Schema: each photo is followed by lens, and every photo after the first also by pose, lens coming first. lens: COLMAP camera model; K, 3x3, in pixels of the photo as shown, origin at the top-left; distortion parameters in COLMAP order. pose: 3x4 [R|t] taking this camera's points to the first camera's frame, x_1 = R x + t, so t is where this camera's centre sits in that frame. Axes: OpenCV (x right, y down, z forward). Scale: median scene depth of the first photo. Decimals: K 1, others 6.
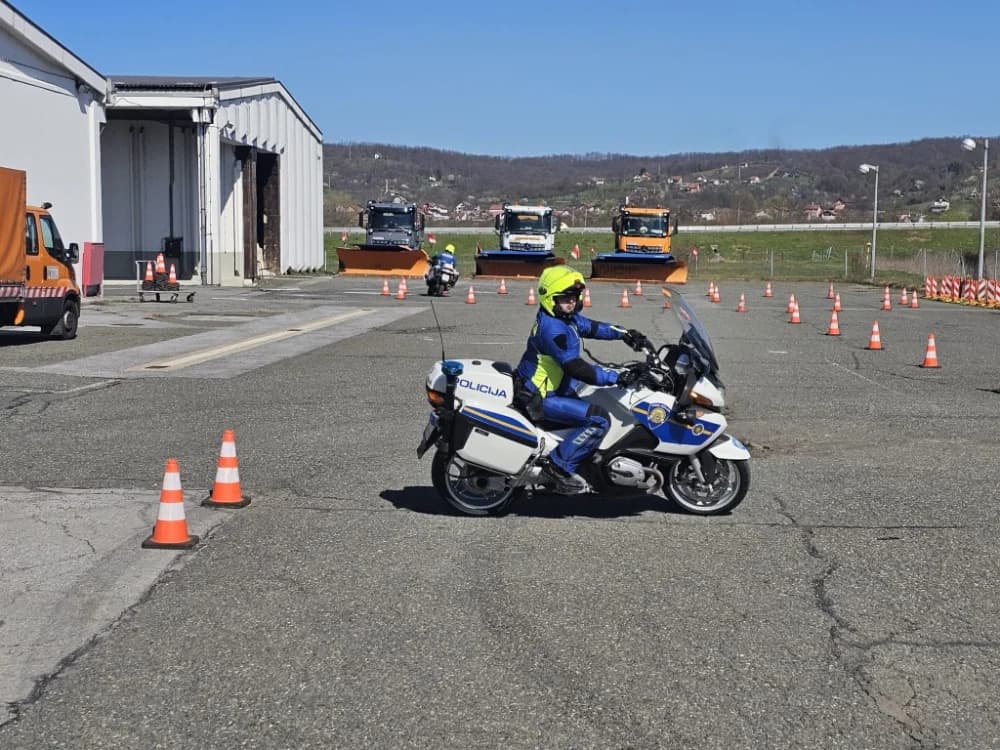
lens RADIAL K [[1576.7, 0, 500.0], [0, 1576.7, 375.0], [0, 0, 1]] dist [0.260020, -0.056049]
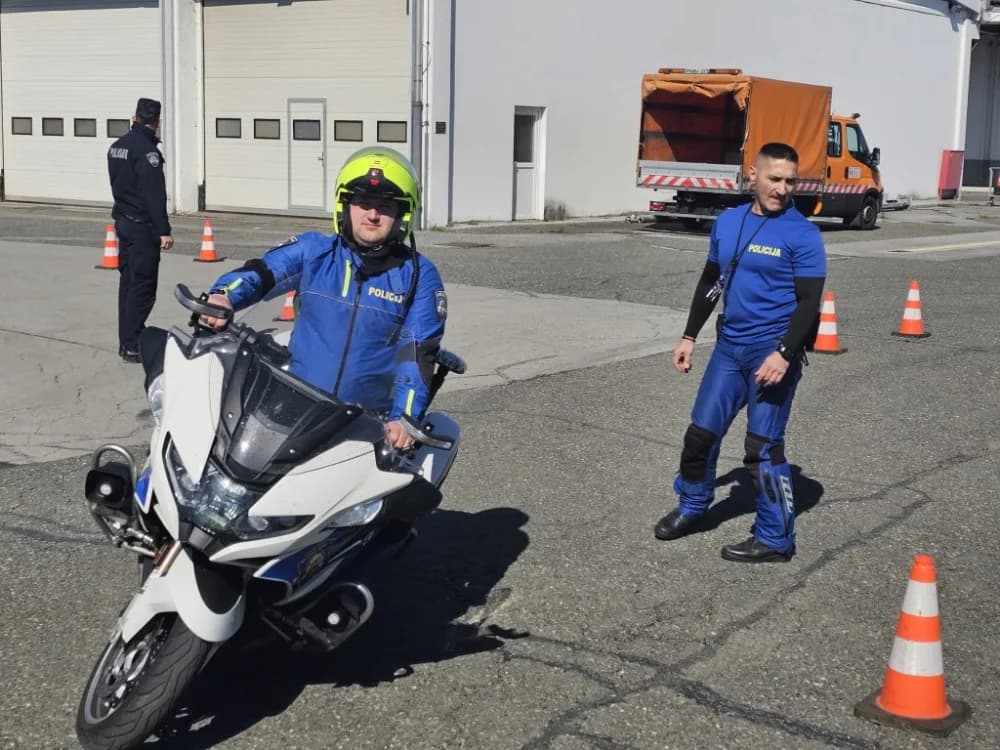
lens RADIAL K [[1608.2, 0, 500.0], [0, 1608.2, 375.0], [0, 0, 1]] dist [0.253644, -1.127552]
pose [[0.813775, 0.098155, -0.572831, 0.088100], [-0.068876, 0.994977, 0.072644, 0.006396], [0.577084, -0.019662, 0.816448, -0.051702]]
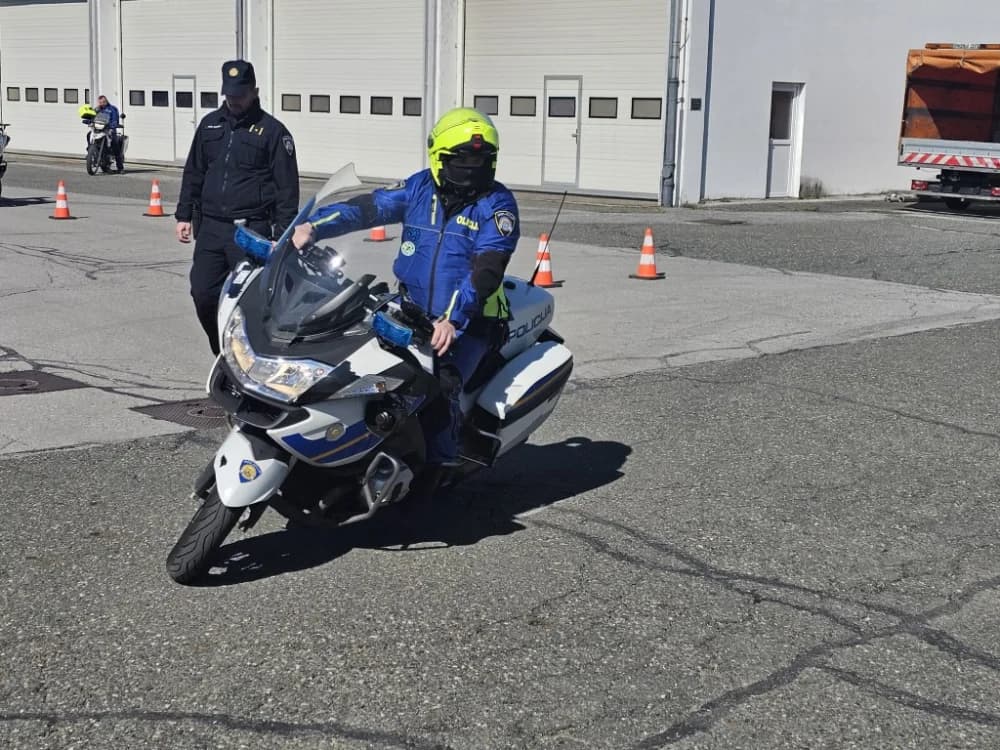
lens RADIAL K [[1657.7, 0, 497.1], [0, 1657.7, 345.9], [0, 0, 1]] dist [0.195158, -0.578842]
pose [[0.717050, 0.114560, -0.687543, 0.095673], [-0.085012, 0.993411, 0.076864, 0.007384], [0.691819, 0.003334, 0.722064, -0.063593]]
